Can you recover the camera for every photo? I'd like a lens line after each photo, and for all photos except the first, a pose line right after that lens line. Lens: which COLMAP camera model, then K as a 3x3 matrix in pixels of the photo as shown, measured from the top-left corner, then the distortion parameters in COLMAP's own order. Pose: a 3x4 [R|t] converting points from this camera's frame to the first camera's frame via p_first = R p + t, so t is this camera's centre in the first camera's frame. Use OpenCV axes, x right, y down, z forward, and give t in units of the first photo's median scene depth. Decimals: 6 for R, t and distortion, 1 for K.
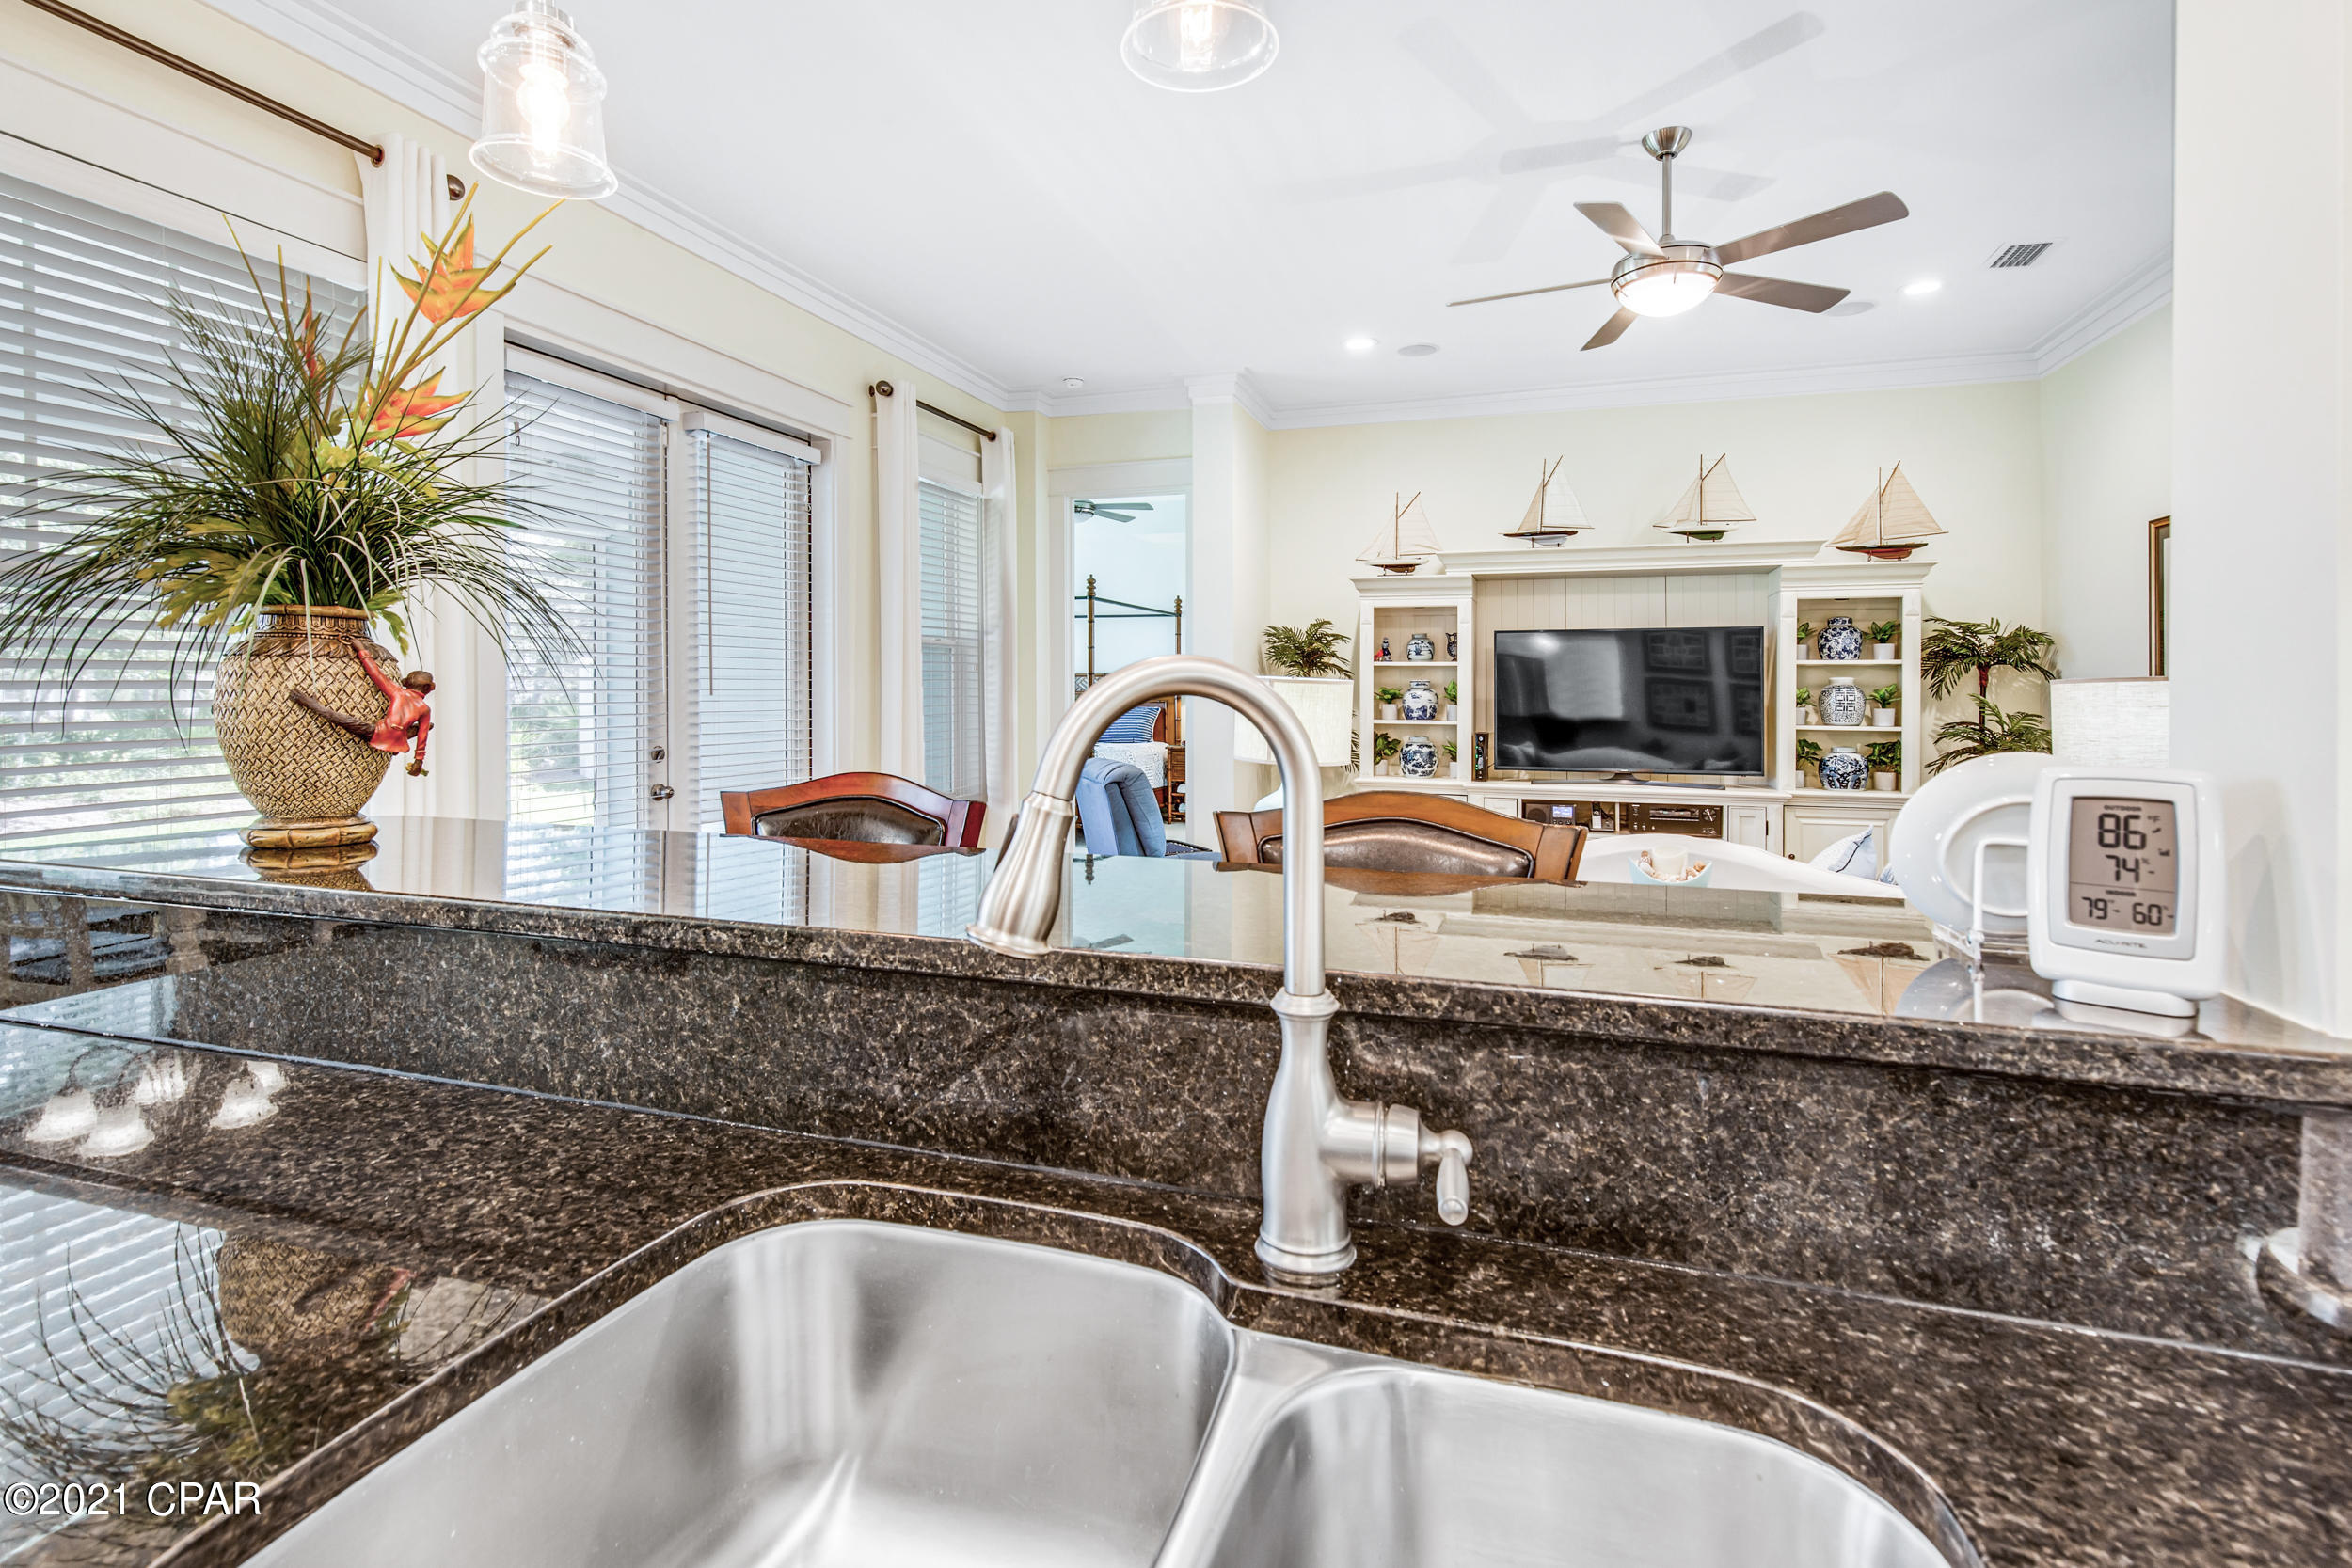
lens RADIAL K [[1092.3, 0, 1183.6], [0, 1092.3, 681.8], [0, 0, 1]] dist [-0.000193, -0.000072]
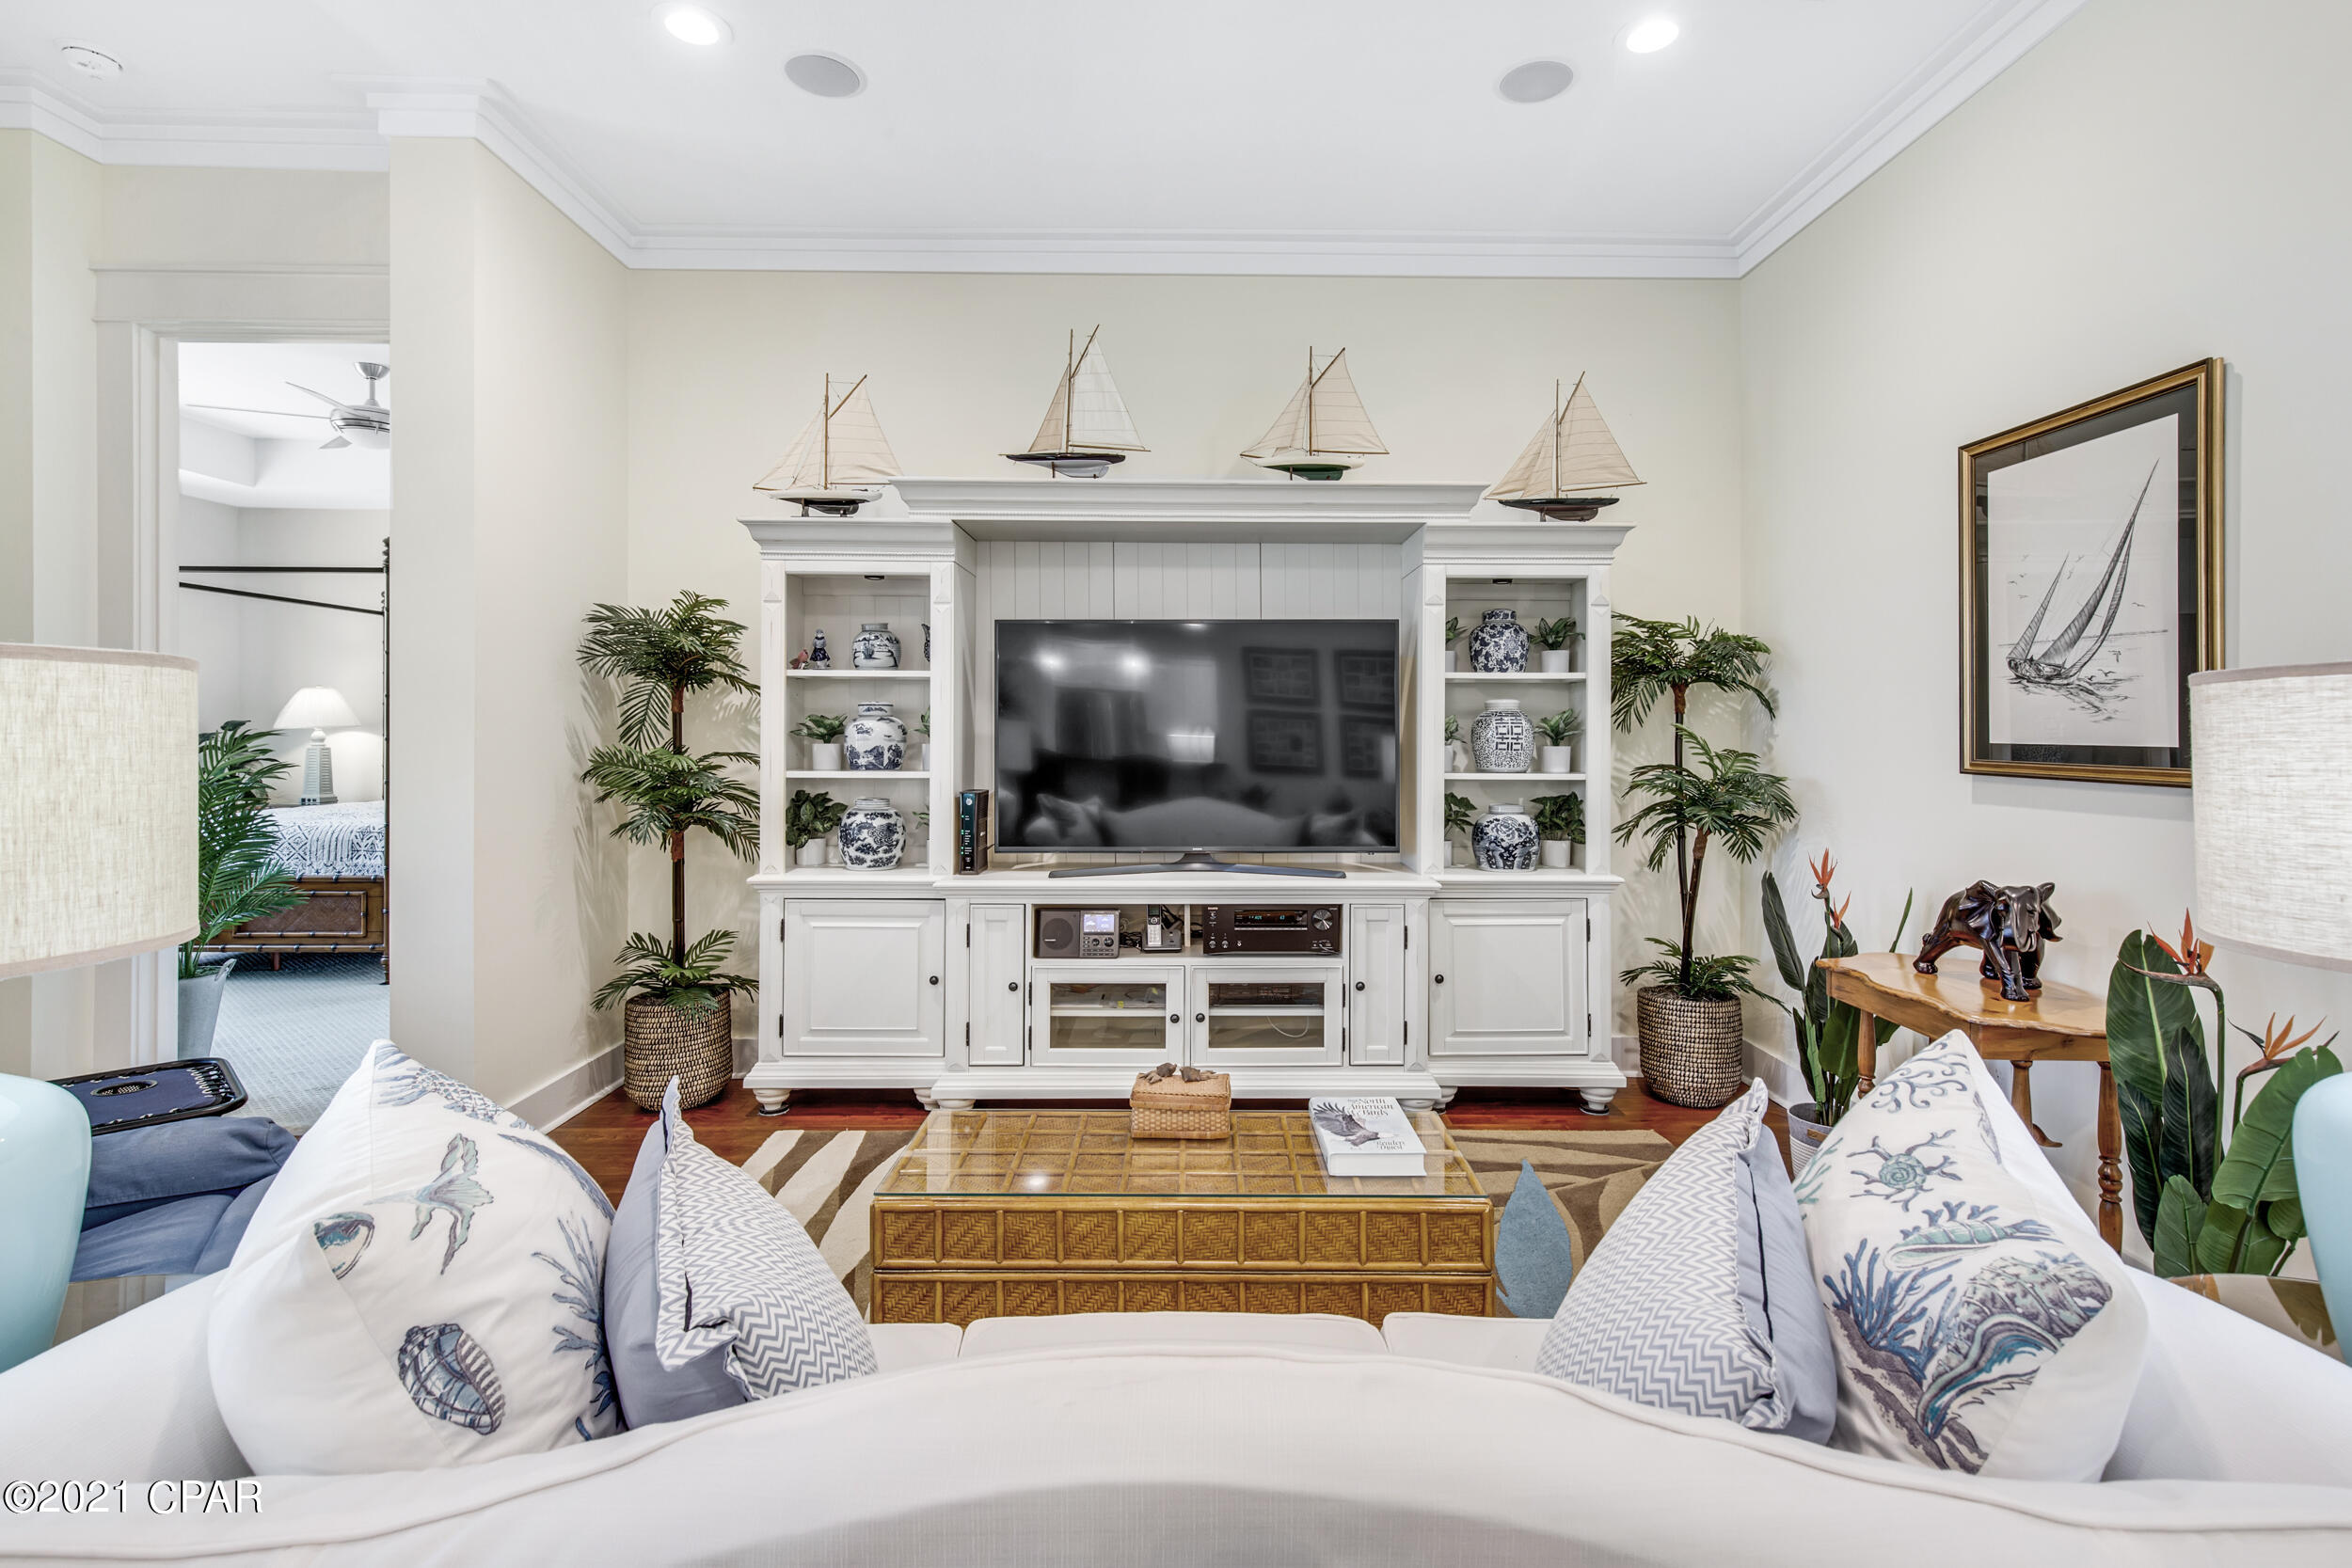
lens RADIAL K [[1090.2, 0, 1176.6], [0, 1090.2, 726.4], [0, 0, 1]] dist [0.000661, 0.000026]
pose [[0.947187, -0.000748, 0.320682, 0.200316], [-0.000554, 0.999992, 0.003970, 0.009672], [-0.320682, -0.003938, 0.947179, 0.431756]]
